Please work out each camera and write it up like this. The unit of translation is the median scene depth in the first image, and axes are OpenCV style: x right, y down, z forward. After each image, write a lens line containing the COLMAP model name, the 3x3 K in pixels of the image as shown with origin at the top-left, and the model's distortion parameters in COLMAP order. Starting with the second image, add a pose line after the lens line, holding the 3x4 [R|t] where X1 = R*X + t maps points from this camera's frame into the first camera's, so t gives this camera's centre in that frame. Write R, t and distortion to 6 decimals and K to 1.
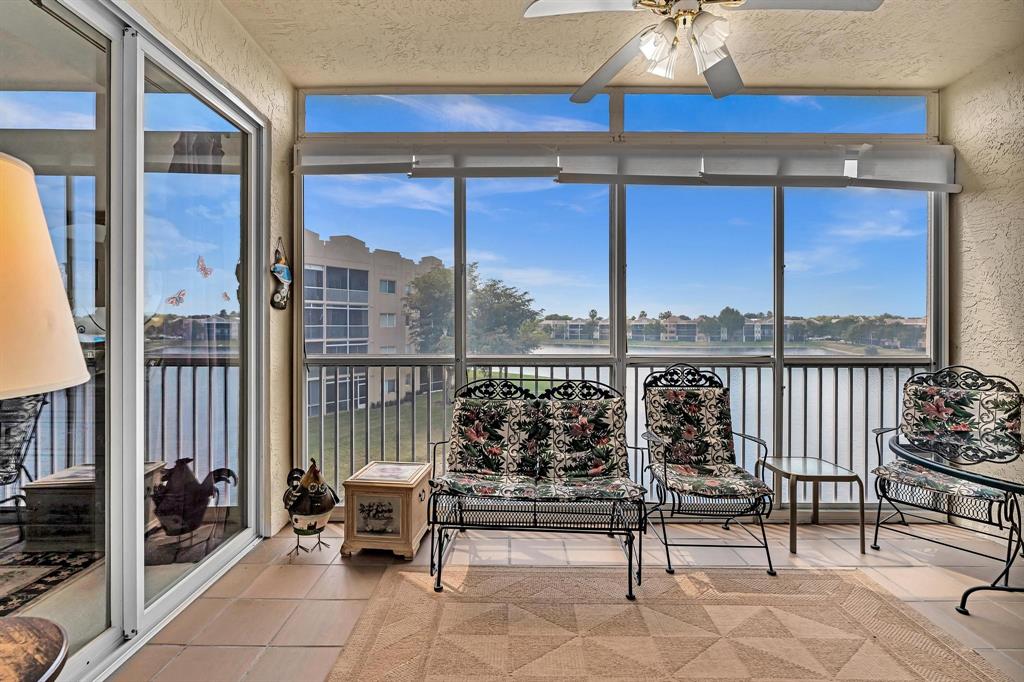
lens RADIAL K [[465.8, 0, 510.0], [0, 465.8, 322.7], [0, 0, 1]] dist [-0.002301, 0.000250]
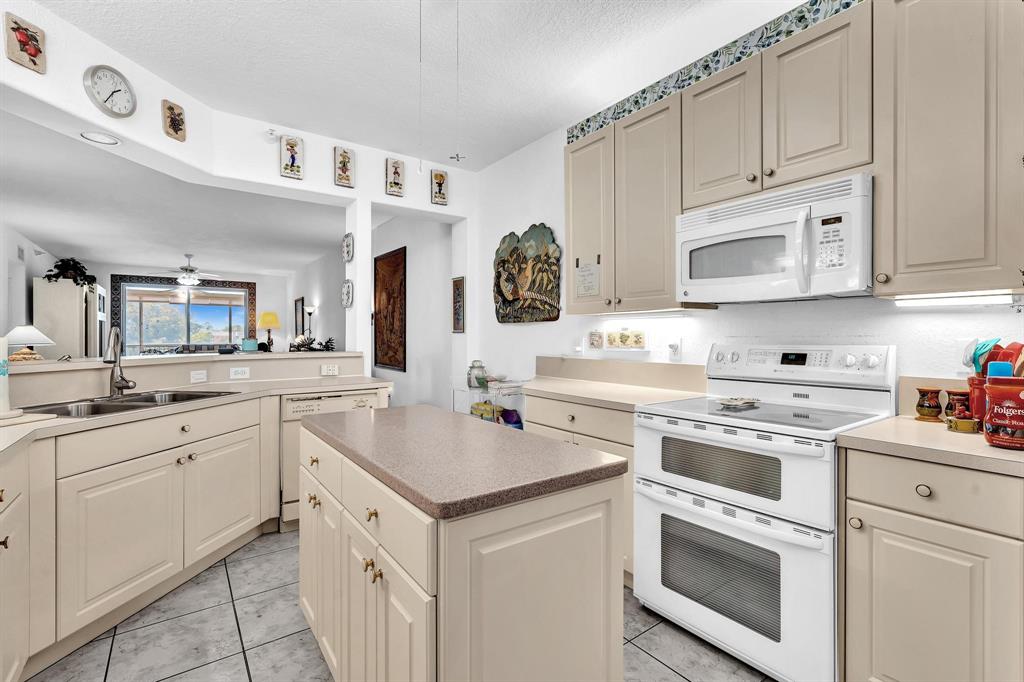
lens RADIAL K [[459.3, 0, 506.7], [0, 459.3, 337.9], [0, 0, 1]] dist [-0.006170, 0.000852]
pose [[0.813108, -0.004361, 0.582097, 0.178506], [0.000385, 0.999976, 0.006955, -0.014438], [-0.582113, -0.005431, 0.813090, -4.502783]]
